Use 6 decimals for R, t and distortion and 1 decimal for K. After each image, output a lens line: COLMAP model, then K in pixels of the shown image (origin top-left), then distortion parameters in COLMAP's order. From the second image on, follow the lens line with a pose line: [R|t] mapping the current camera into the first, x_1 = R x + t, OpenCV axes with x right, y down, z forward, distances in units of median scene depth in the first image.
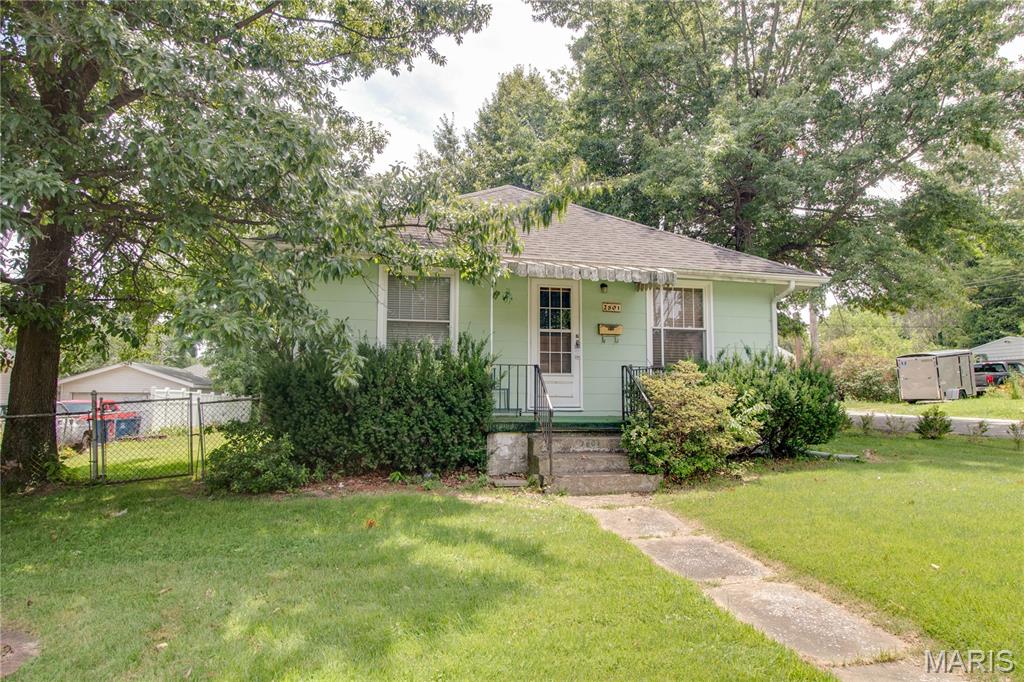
lens RADIAL K [[620.3, 0, 540.3], [0, 620.3, 320.7], [0, 0, 1]] dist [0.001013, -0.001208]
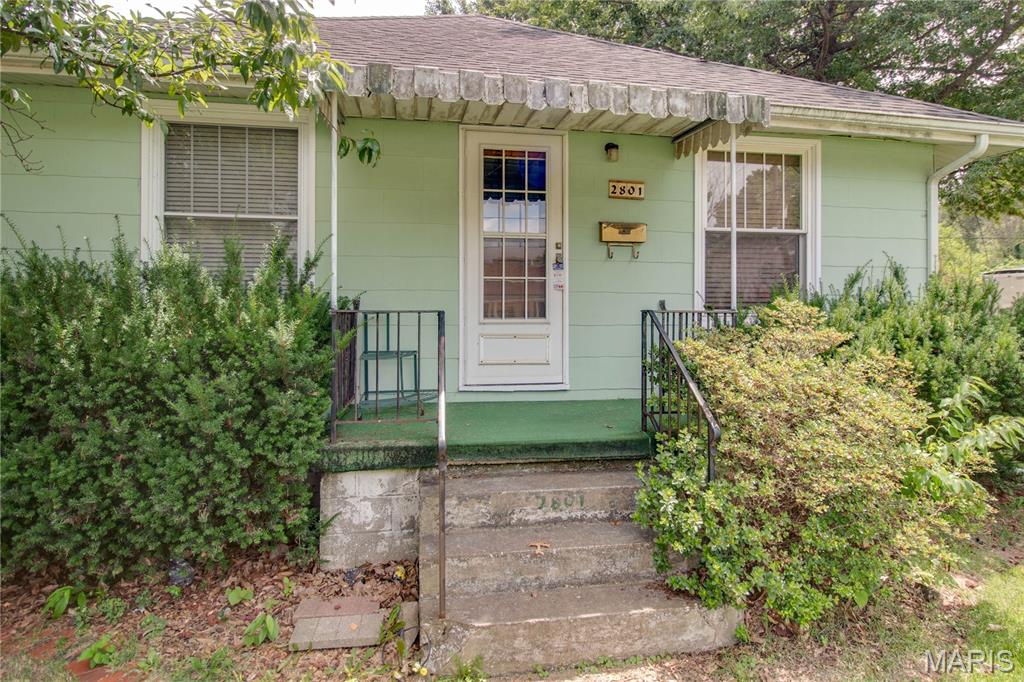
lens RADIAL K [[620.3, 0, 540.3], [0, 620.3, 320.7], [0, 0, 1]] dist [0.001013, -0.001208]
pose [[0.998813, -0.002807, -0.048619, 0.073906], [0.009242, 0.991119, 0.132656, 0.018905], [0.047815, -0.132948, 0.989969, 0.512615]]
